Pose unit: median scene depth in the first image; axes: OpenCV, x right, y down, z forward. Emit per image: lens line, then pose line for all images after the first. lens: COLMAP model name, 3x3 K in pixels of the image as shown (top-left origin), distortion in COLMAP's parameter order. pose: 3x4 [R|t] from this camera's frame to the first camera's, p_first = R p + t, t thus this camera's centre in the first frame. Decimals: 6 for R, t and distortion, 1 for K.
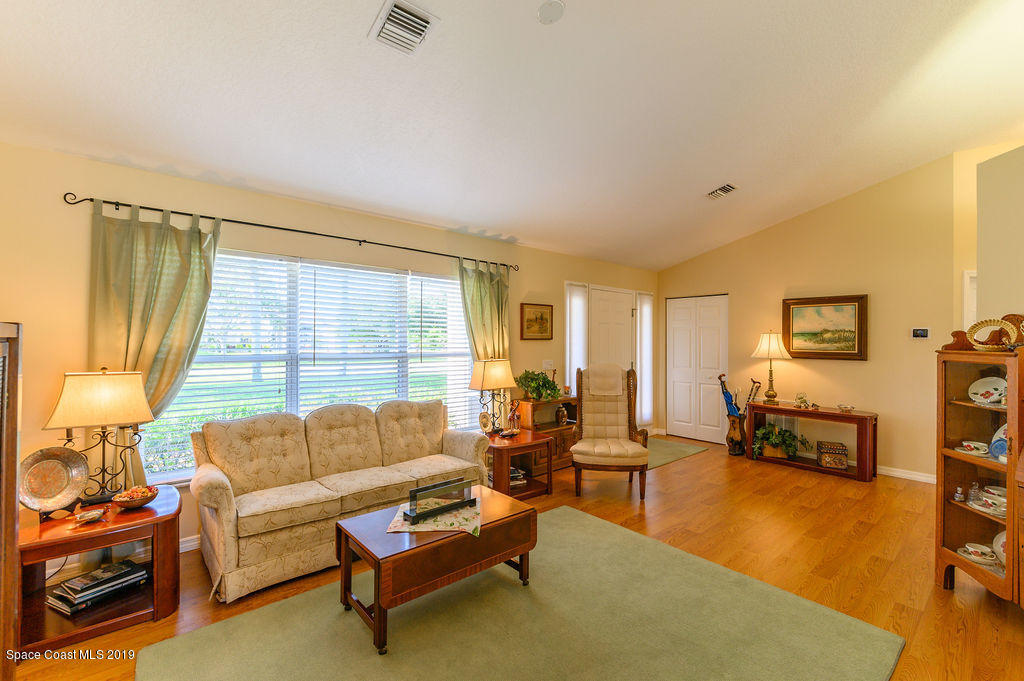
lens RADIAL K [[438.2, 0, 508.9], [0, 438.2, 341.7], [0, 0, 1]] dist [-0.001061, -0.001042]
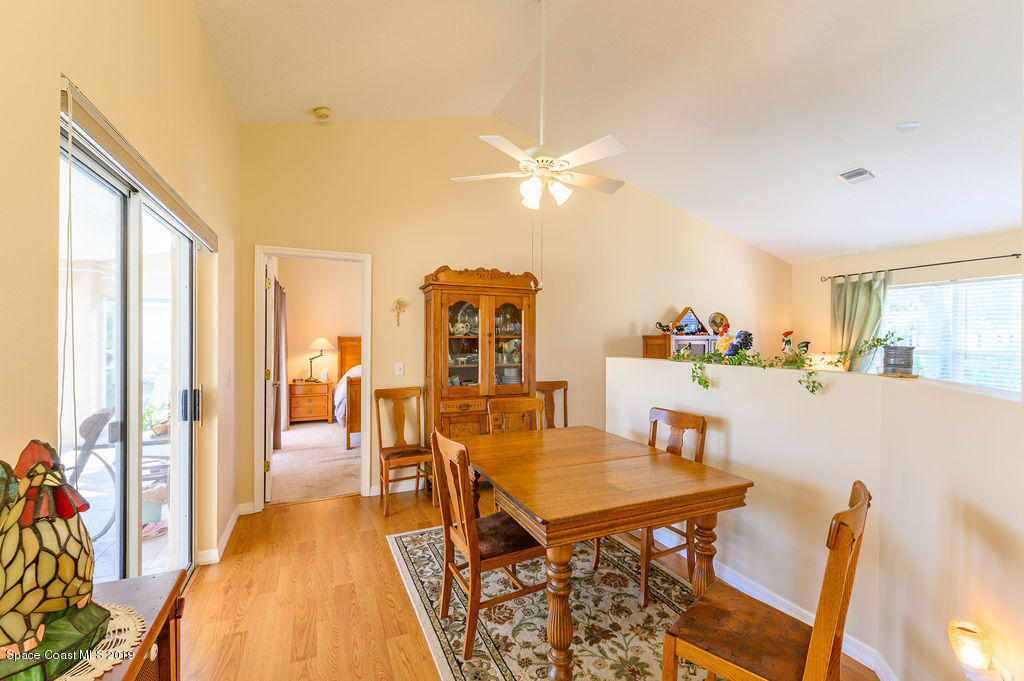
lens RADIAL K [[438.2, 0, 506.3], [0, 438.2, 338.7], [0, 0, 1]] dist [-0.001061, -0.001042]
pose [[-0.290848, -0.009173, -0.956725, 0.854810], [-0.014394, 0.999883, -0.005211, 0.011772], [0.956661, 0.012255, -0.290946, 0.039396]]
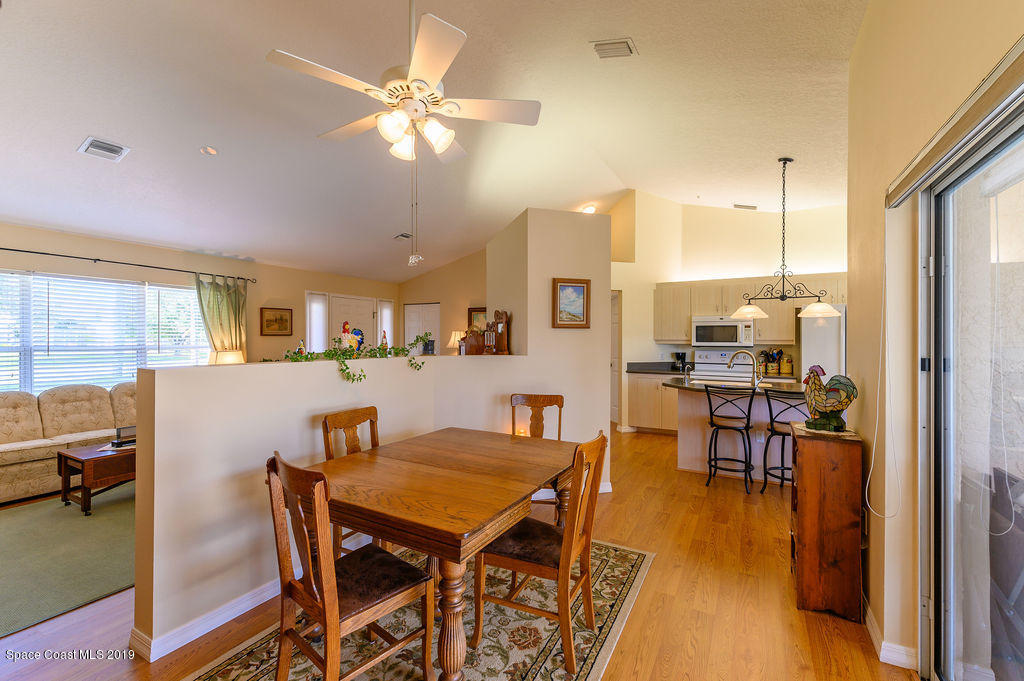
lens RADIAL K [[438.2, 0, 511.6], [0, 438.2, 339.6], [0, 0, 1]] dist [-0.001061, -0.001042]
pose [[0.938003, -0.006786, 0.346562, 0.272783], [0.006958, 0.999976, 0.000747, 0.011471], [-0.346558, 0.001711, 0.938027, -0.476273]]
